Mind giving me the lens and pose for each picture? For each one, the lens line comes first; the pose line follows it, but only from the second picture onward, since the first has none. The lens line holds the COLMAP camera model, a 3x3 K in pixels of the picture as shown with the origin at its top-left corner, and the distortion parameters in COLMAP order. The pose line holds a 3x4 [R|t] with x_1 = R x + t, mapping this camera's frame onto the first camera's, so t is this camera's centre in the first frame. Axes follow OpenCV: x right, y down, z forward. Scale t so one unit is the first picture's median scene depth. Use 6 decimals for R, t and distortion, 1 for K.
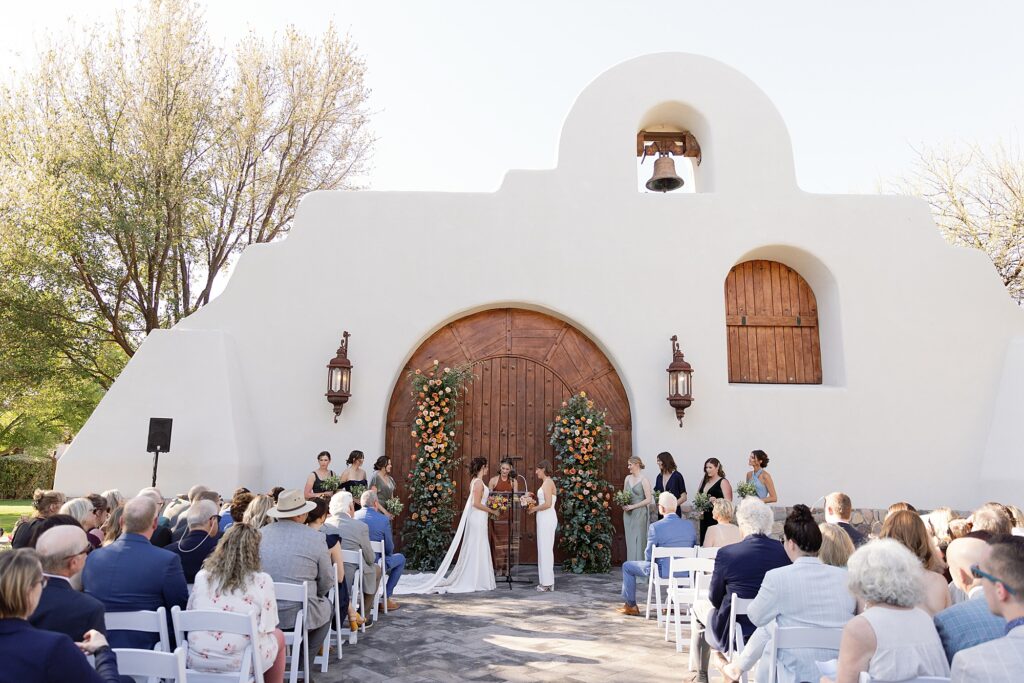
lens RADIAL K [[952.7, 0, 475.0], [0, 952.7, 265.8], [0, 0, 1]] dist [-0.002966, -0.006120]
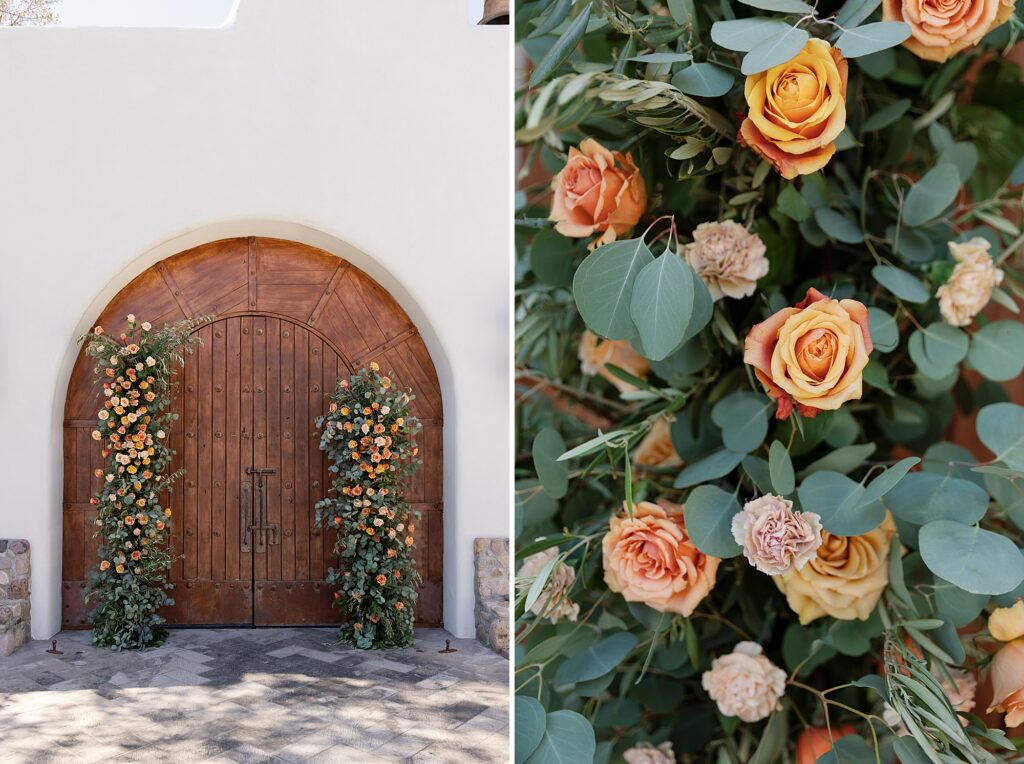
lens RADIAL K [[673.9, 0, 259.9], [0, 673.9, 482.1], [0, 0, 1]] dist [0.028036, -0.000066]
pose [[0.999340, -0.018034, 0.031518, 0.025195], [0.010902, 0.976927, 0.213295, 0.113661], [-0.034637, -0.212811, 0.976479, 0.564073]]
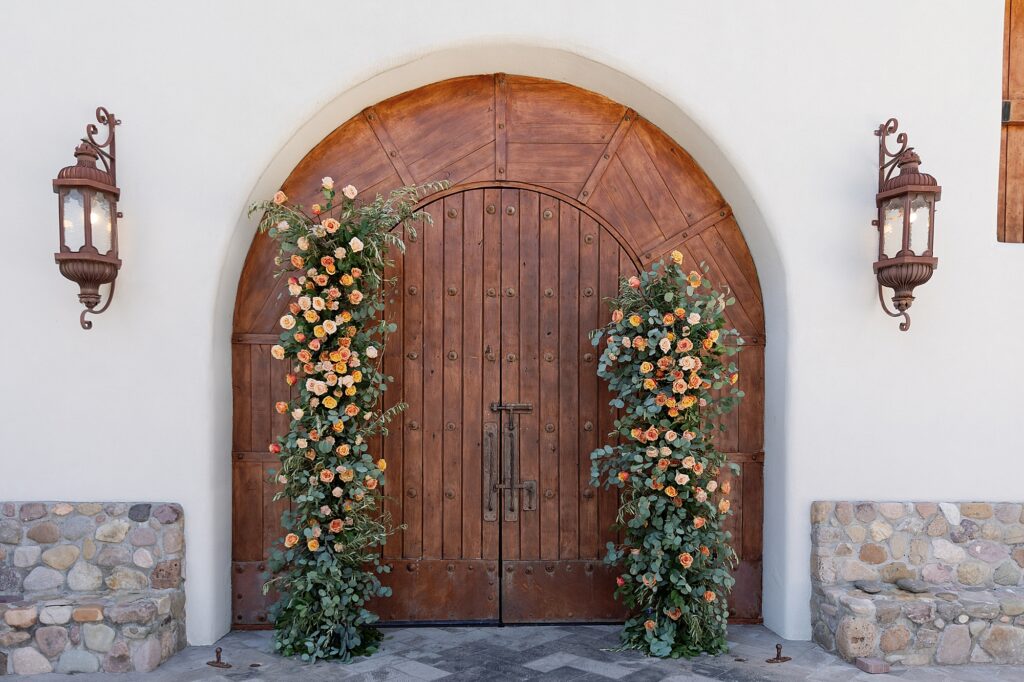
lens RADIAL K [[785.6, 0, 505.7], [0, 785.6, 456.5], [0, 0, 1]] dist [0.028283, -0.001568]
pose [[0.997977, -0.017473, 0.061122, 0.013317], [0.002388, 0.971111, 0.238615, 0.136875], [-0.063526, -0.237986, 0.969189, 0.640276]]
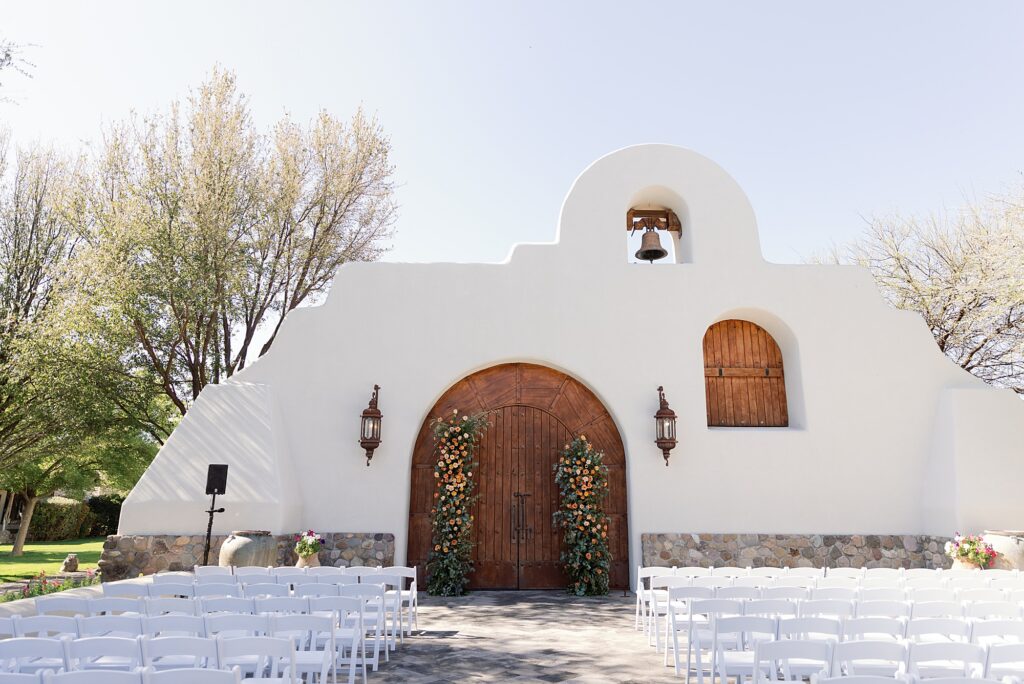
lens RADIAL K [[900.8, 0, 516.0], [0, 900.8, 255.7], [0, 0, 1]] dist [0.004937, -0.003905]
pose [[0.999363, -0.004916, 0.035356, -0.005502], [0.007022, 0.998193, -0.059677, -0.021403], [-0.034999, 0.059887, 0.997591, -0.101278]]
